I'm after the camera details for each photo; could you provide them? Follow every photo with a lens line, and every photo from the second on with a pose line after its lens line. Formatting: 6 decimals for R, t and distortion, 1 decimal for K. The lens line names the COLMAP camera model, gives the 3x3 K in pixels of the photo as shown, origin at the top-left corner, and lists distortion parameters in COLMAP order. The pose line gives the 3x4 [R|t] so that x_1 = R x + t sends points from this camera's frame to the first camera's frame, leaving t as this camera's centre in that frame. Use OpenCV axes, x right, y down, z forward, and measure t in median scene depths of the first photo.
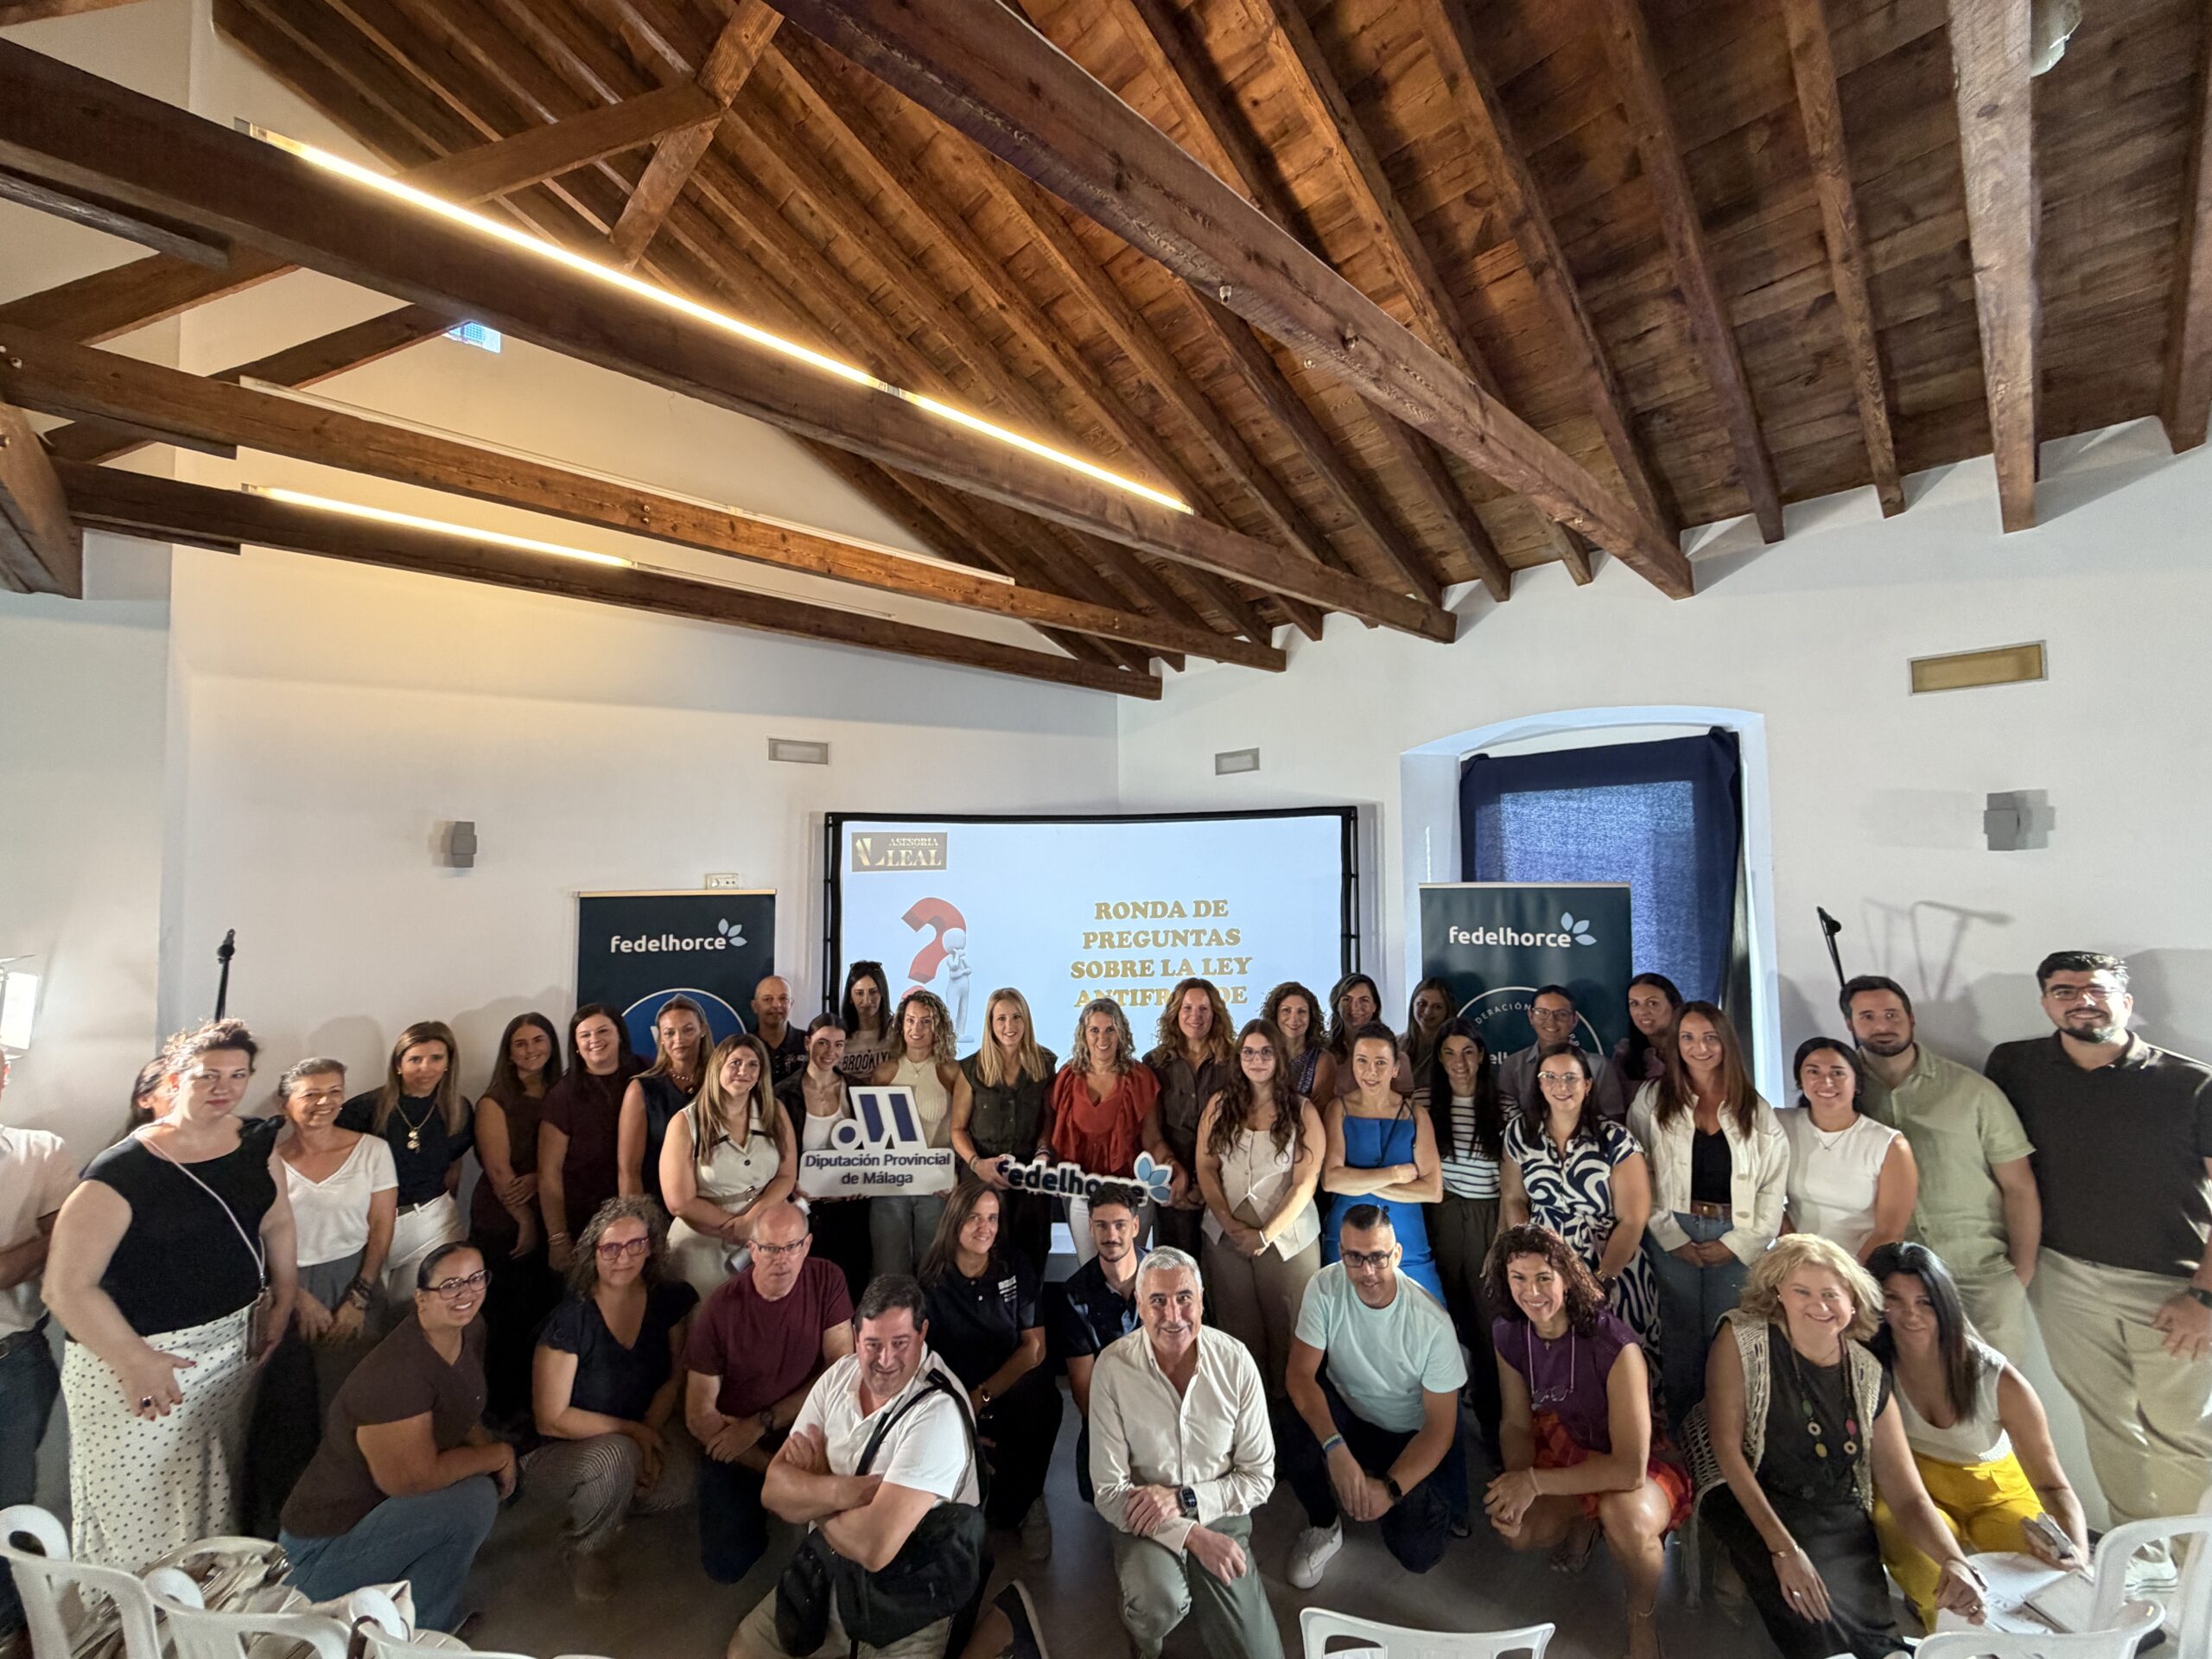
lens RADIAL K [[880.0, 0, 1106.7], [0, 880.0, 867.0], [0, 0, 1]] dist [0.000208, 0.000017]
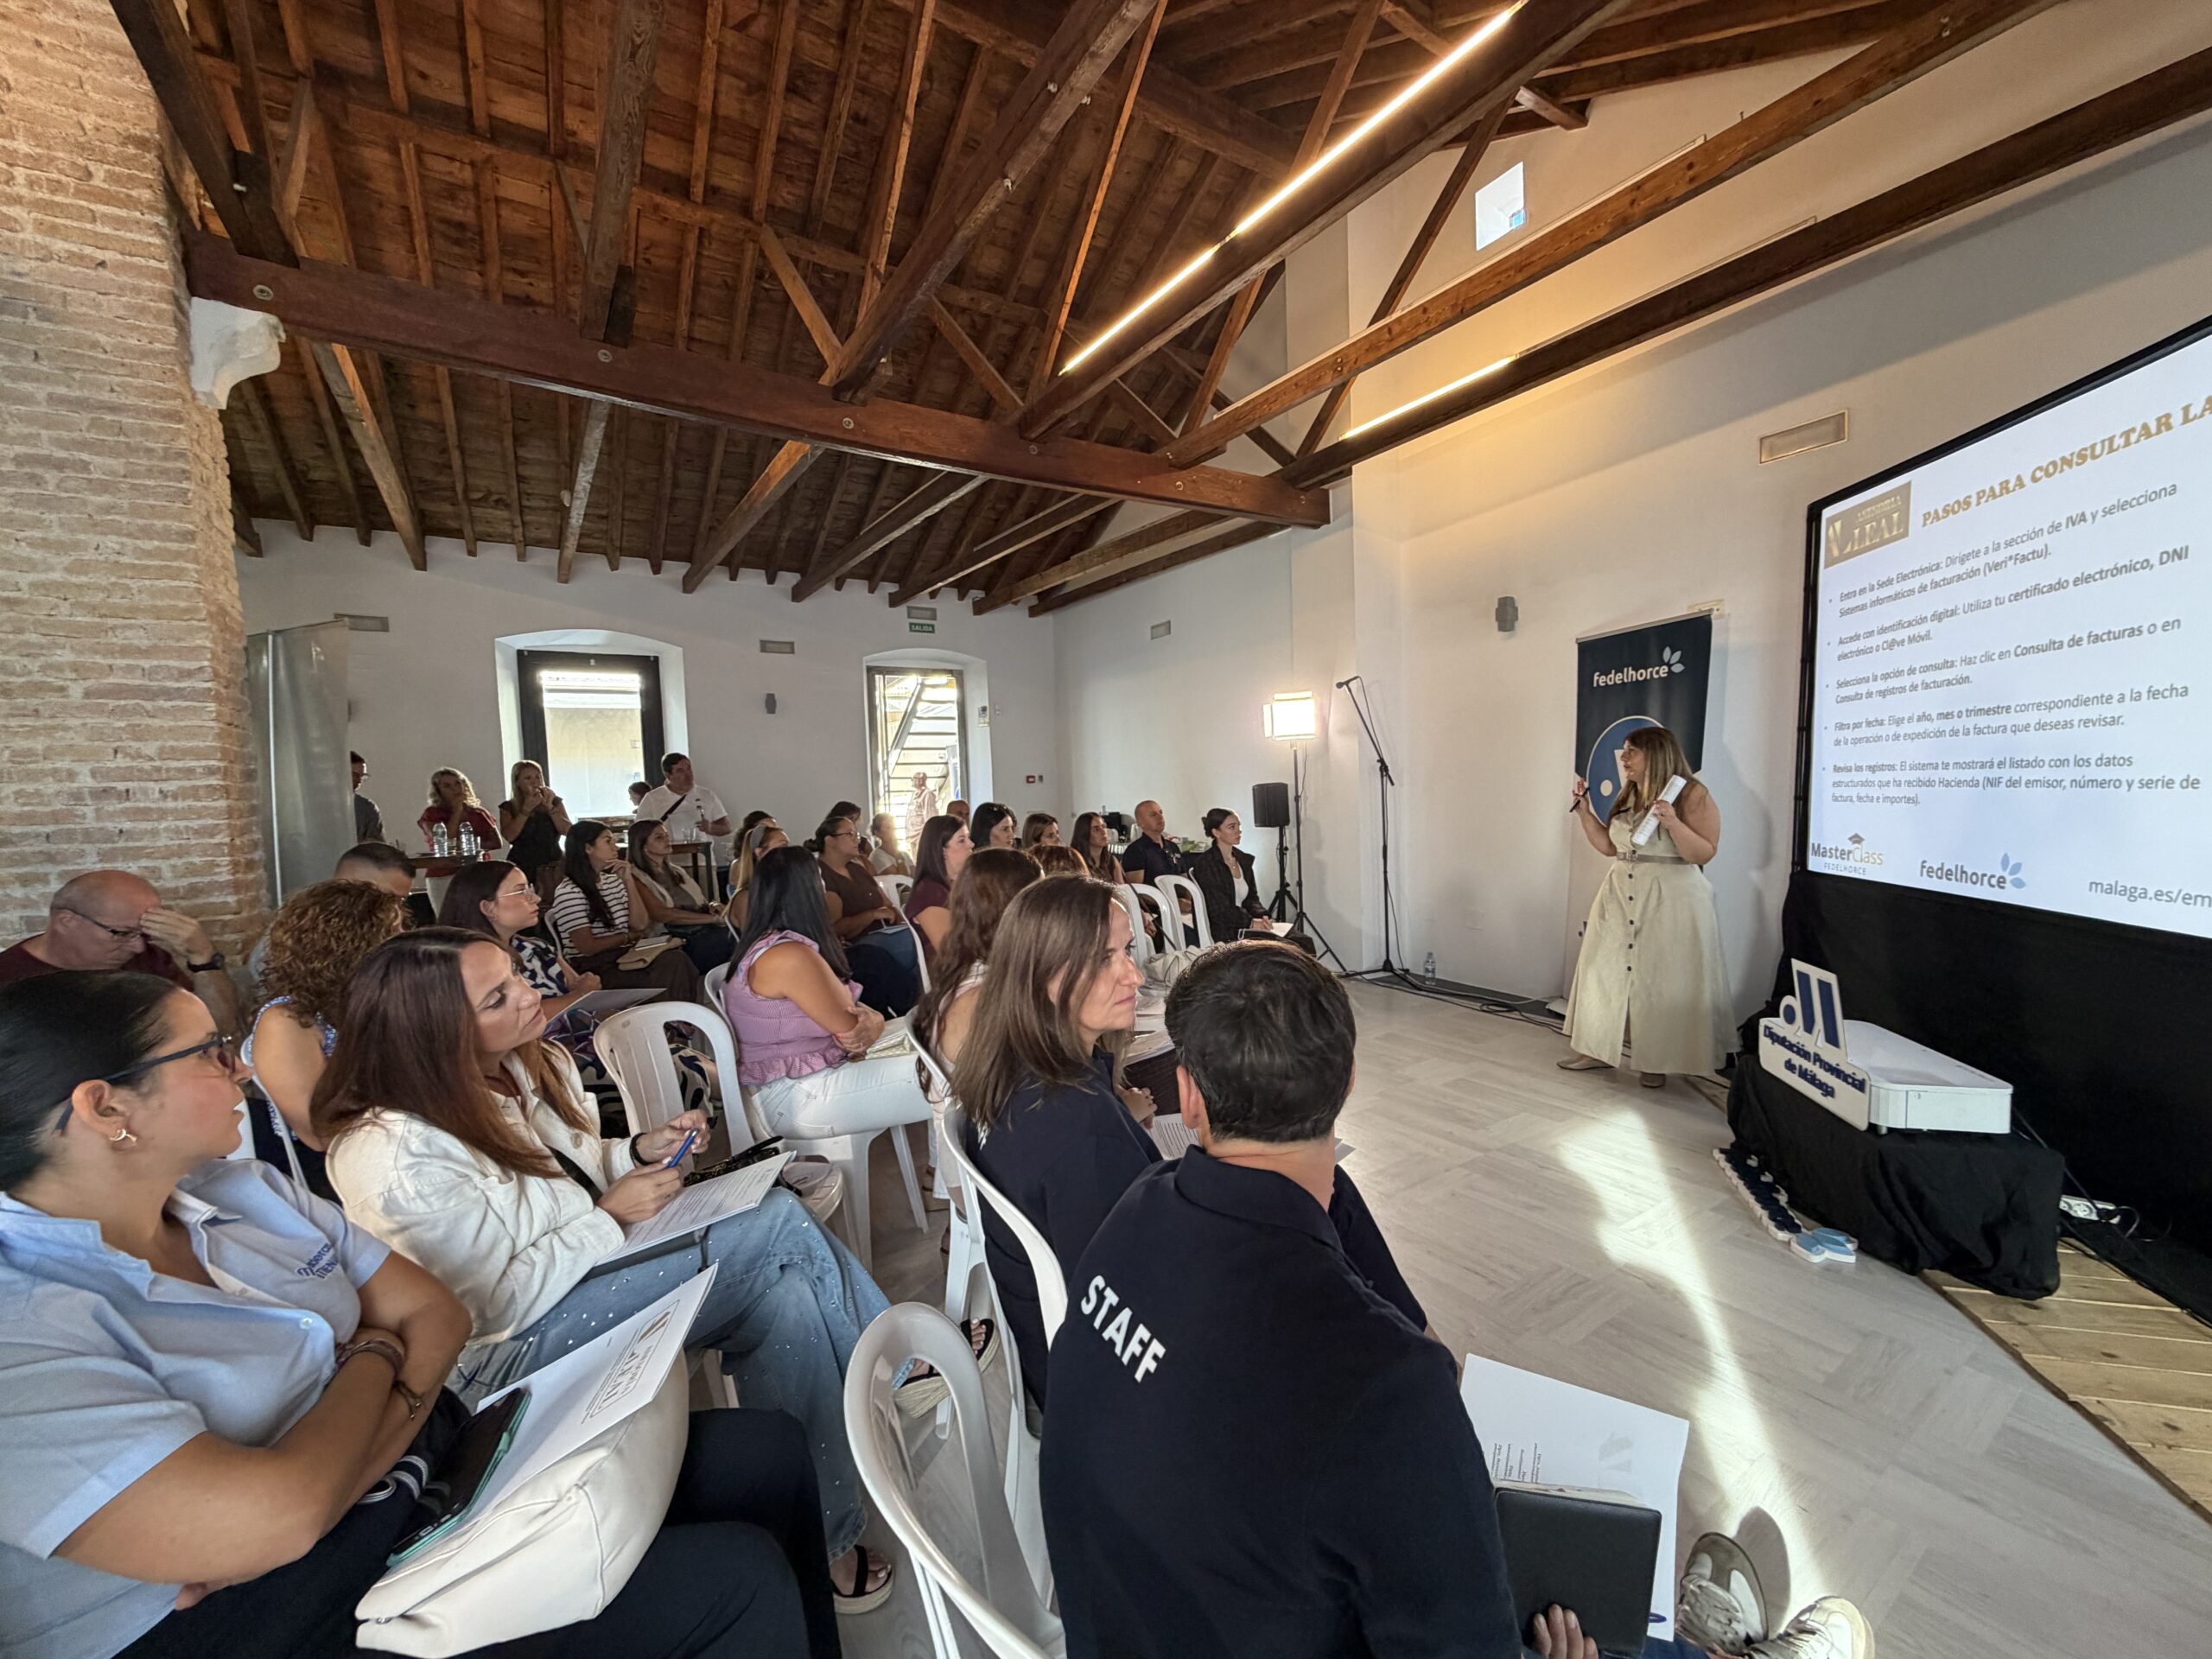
lens RADIAL K [[885.8, 0, 1106.0], [0, 885.8, 829.5], [0, 0, 1]] dist [0.003010, 0.000218]
pose [[-0.162992, 0.065539, -0.984448, 0.630468], [0.045165, 0.997241, 0.058912, 0.165214], [0.985593, -0.034860, -0.165503, 0.484882]]
